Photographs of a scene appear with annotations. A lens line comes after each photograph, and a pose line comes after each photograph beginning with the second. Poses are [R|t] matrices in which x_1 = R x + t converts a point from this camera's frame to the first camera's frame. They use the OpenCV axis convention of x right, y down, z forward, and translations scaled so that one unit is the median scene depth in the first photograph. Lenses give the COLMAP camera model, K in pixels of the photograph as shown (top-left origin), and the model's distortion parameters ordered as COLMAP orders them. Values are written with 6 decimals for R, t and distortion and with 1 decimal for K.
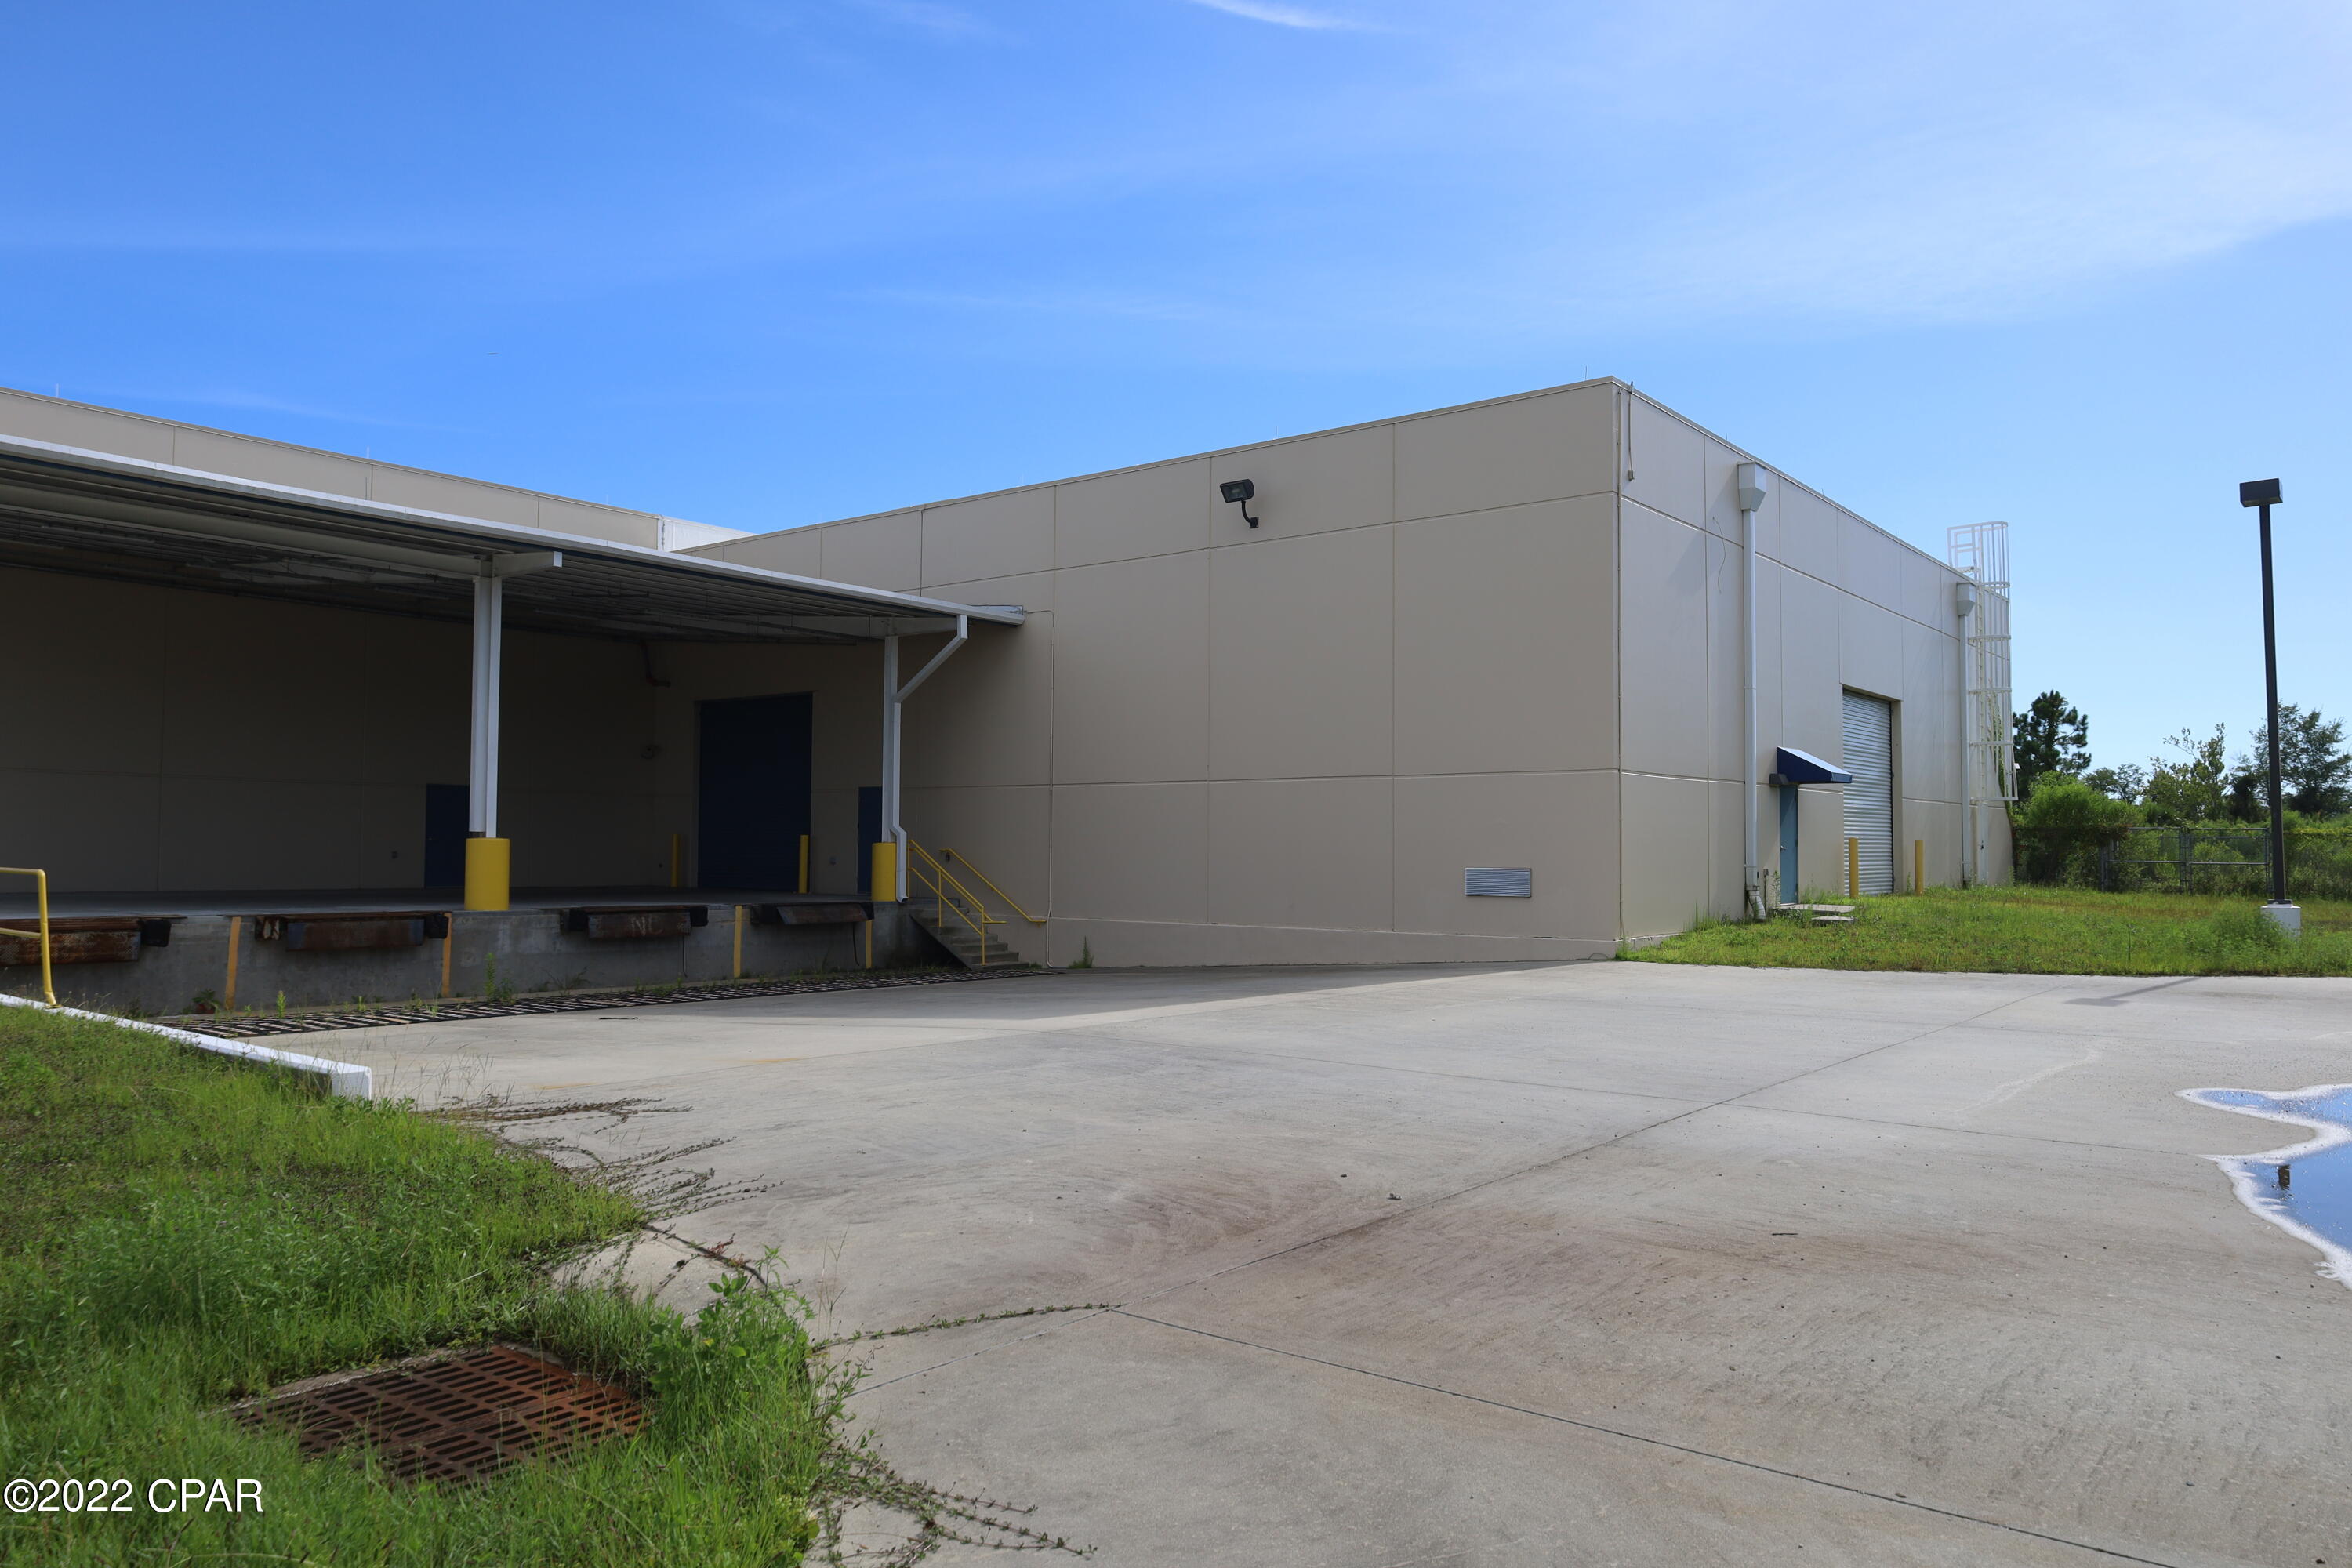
lens RADIAL K [[1635.4, 0, 1170.3], [0, 1635.4, 805.1], [0, 0, 1]] dist [-0.045536, 0.051527]
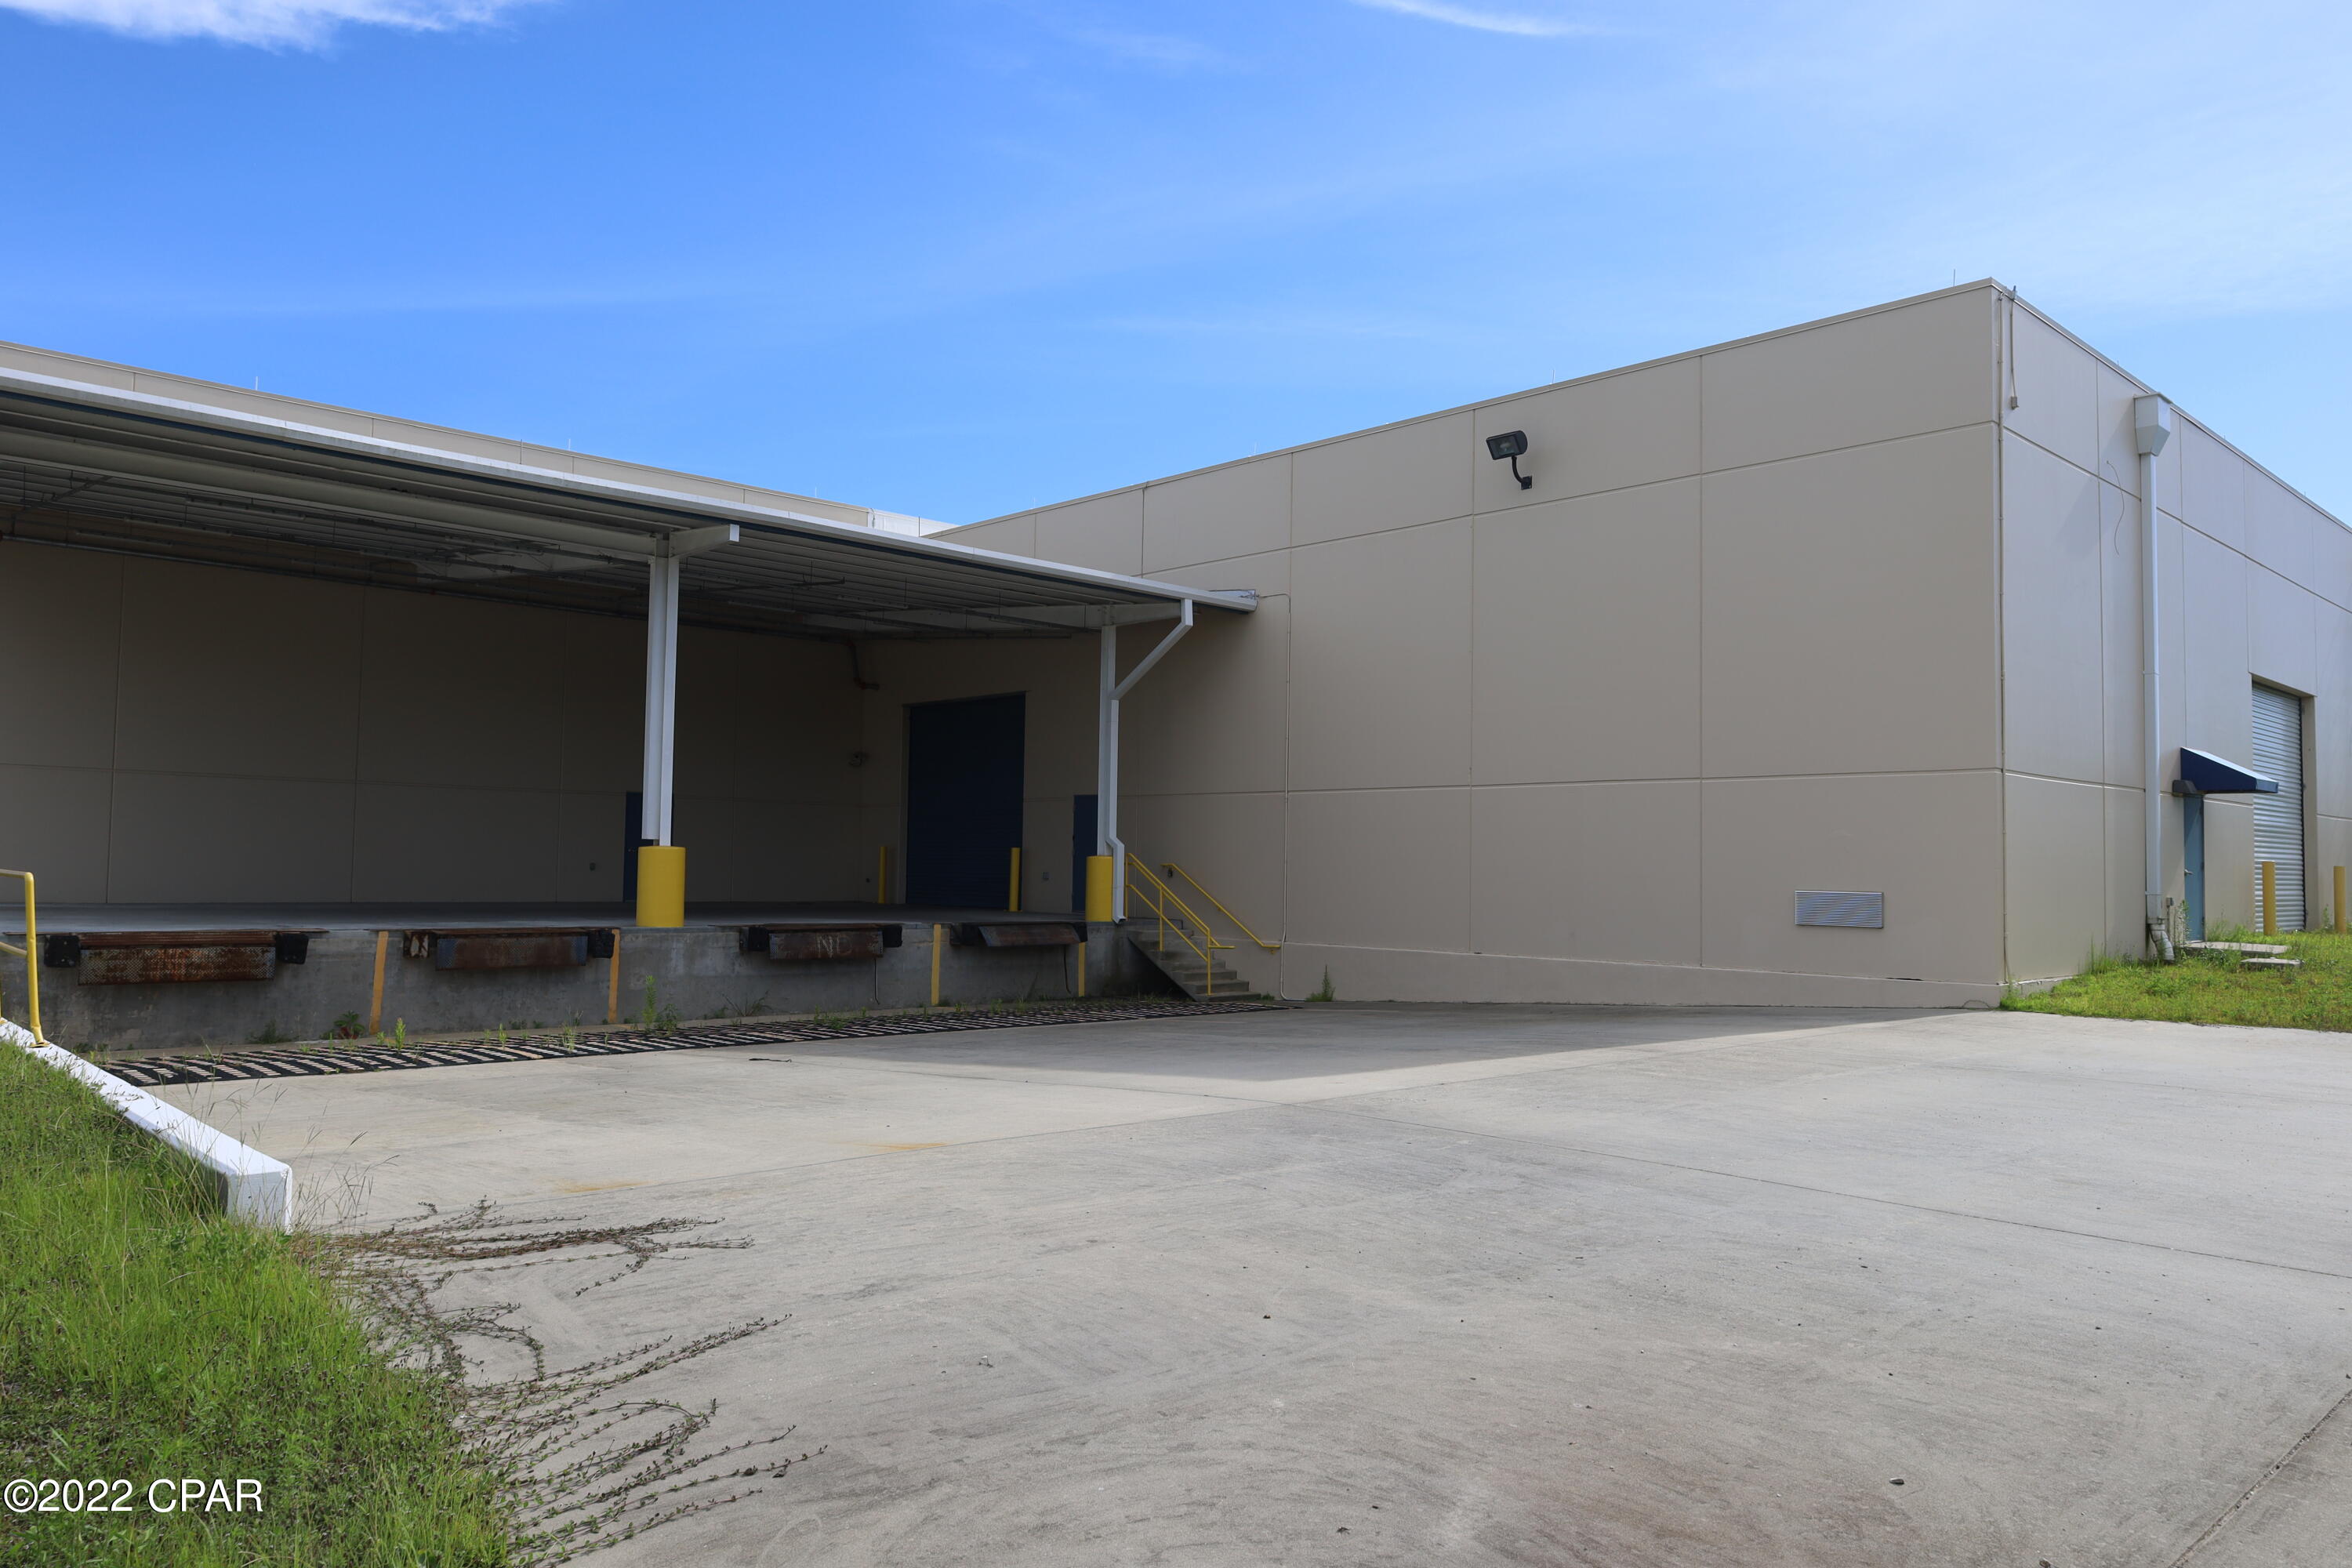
lens RADIAL K [[1593.6, 0, 1176.0], [0, 1593.6, 784.0], [0, 0, 1]] dist [0.023973, 0.000495]
pose [[0.990657, 0.001445, -0.136367, -0.015385], [-0.005228, 0.999611, -0.027388, 0.007762], [0.136274, 0.027845, 0.990280, 0.147709]]
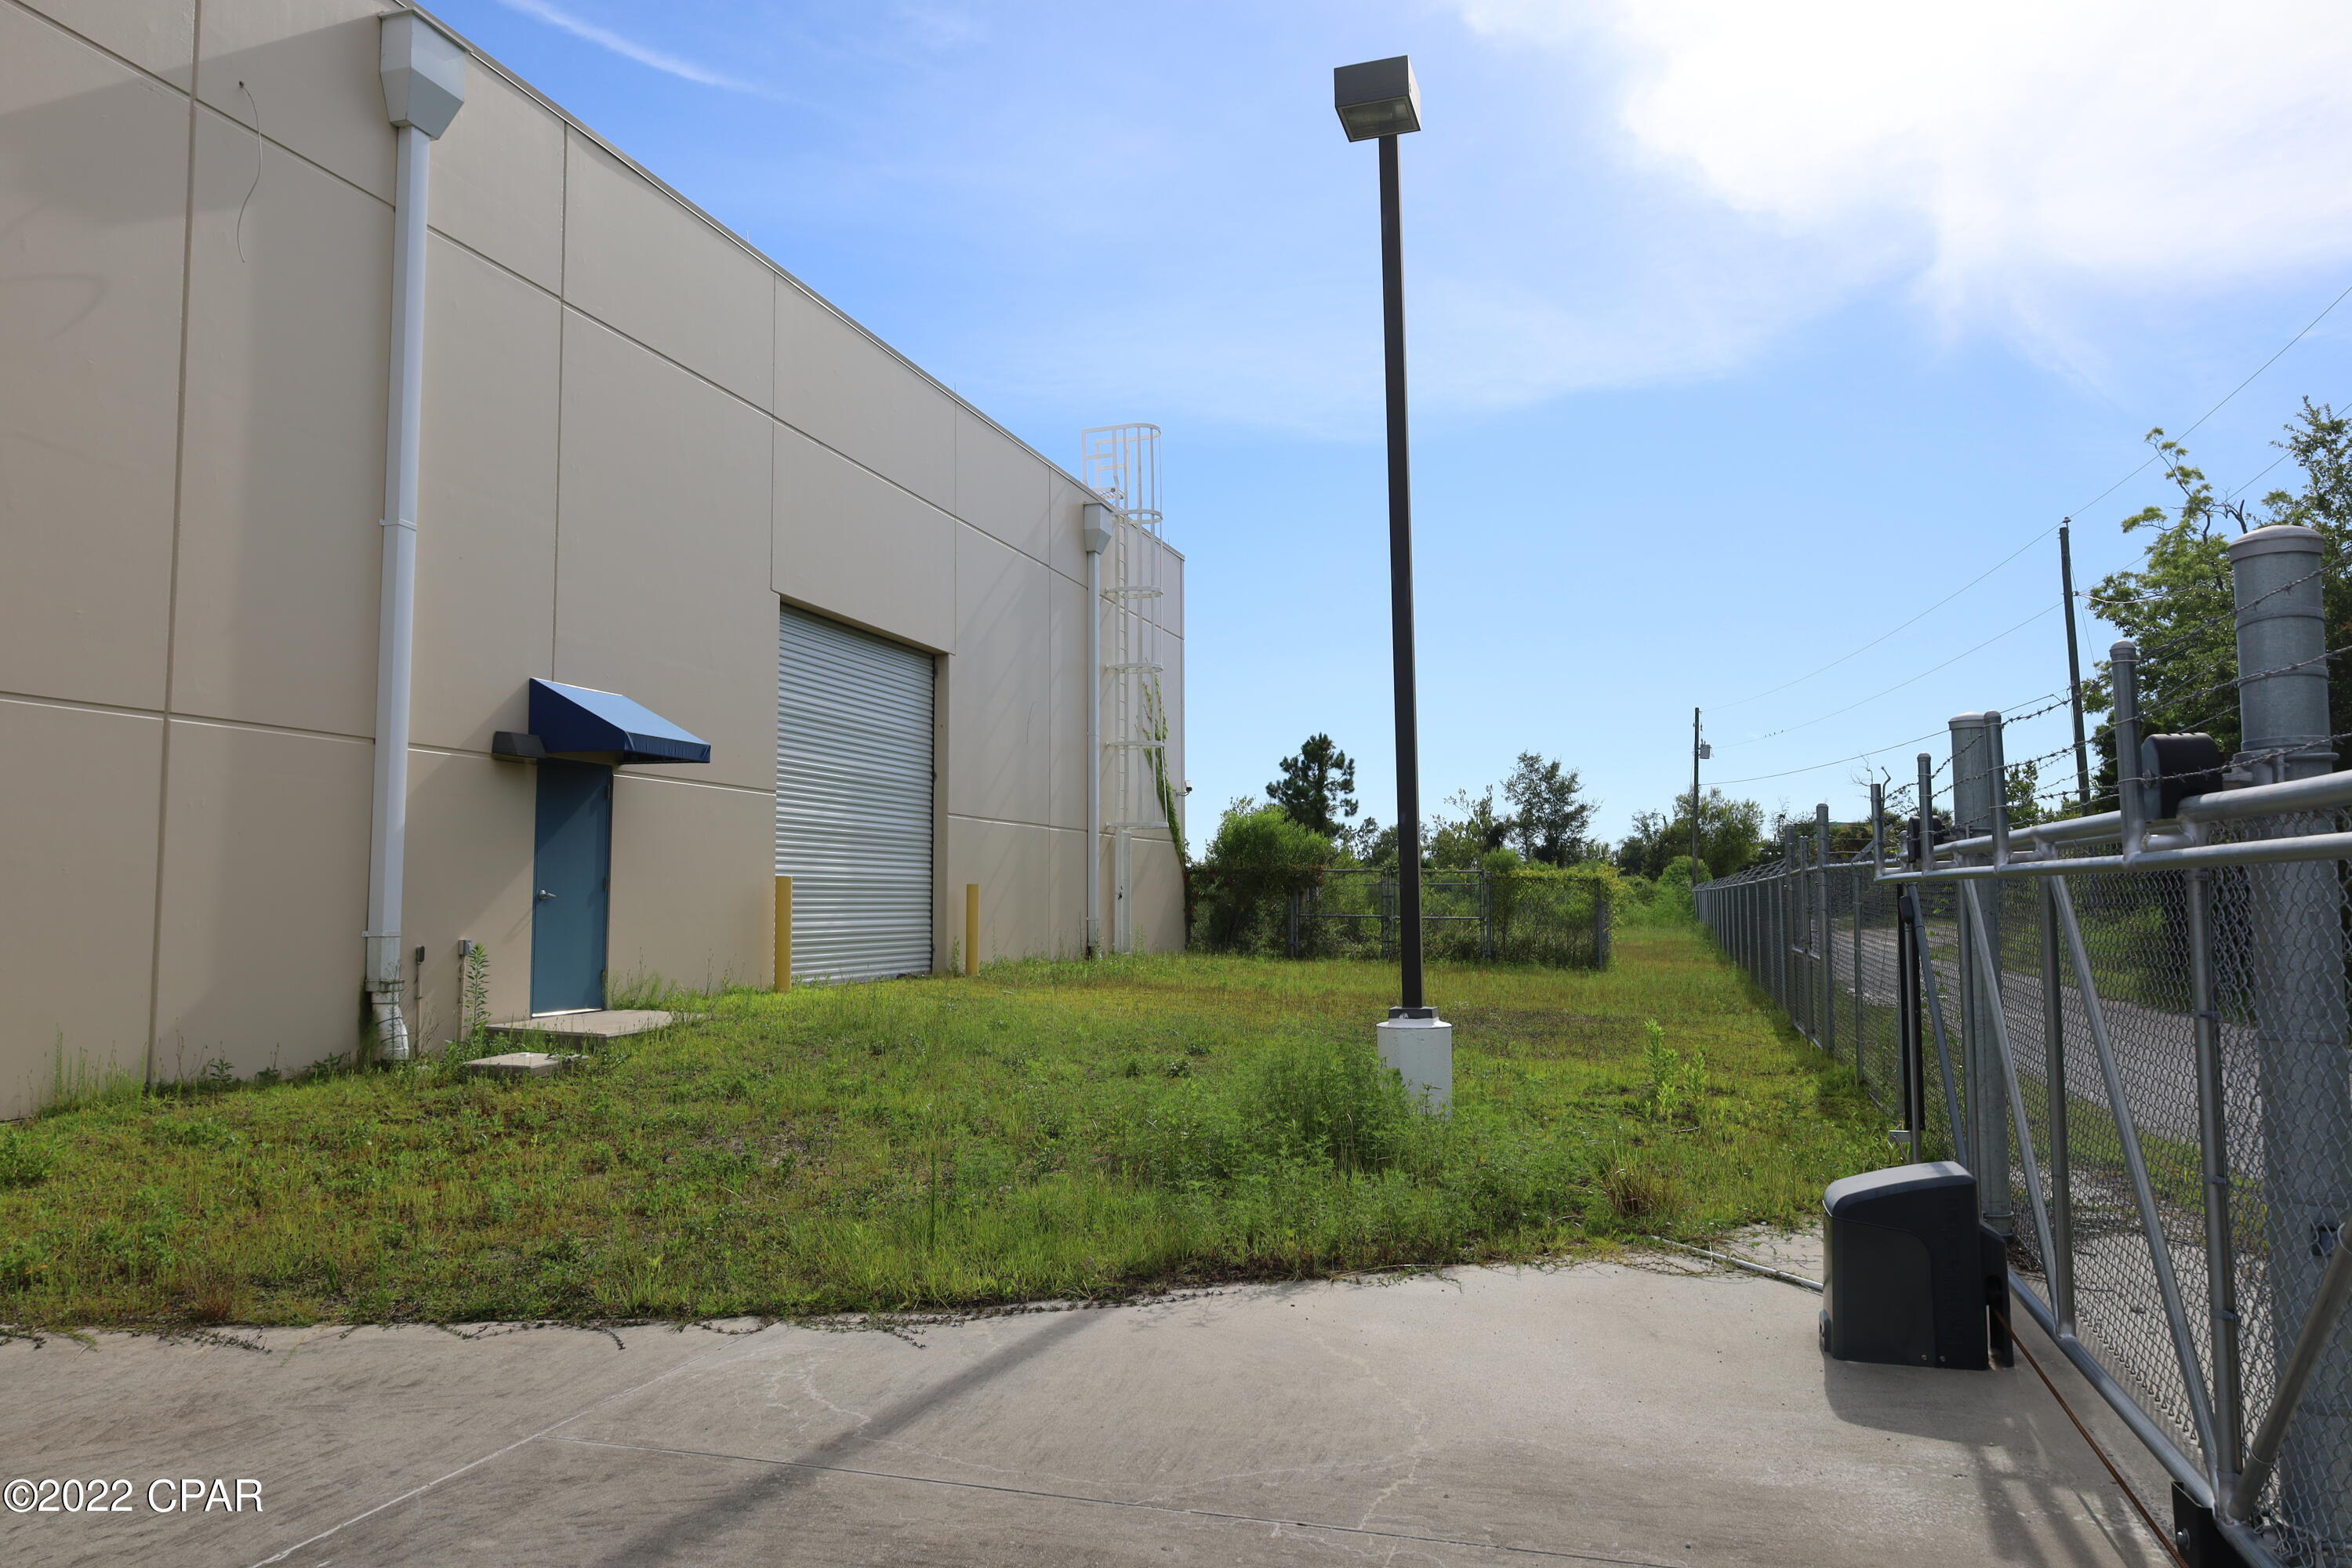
lens RADIAL K [[1731.8, 0, 1176.0], [0, 1731.8, 784.0], [0, 0, 1]] dist [0.056866, -0.023369]
pose [[0.922569, 0.023736, 0.385100, 0.374159], [-0.007761, 0.999046, -0.042984, 0.015633], [-0.385753, 0.036667, 0.921873, 0.495388]]
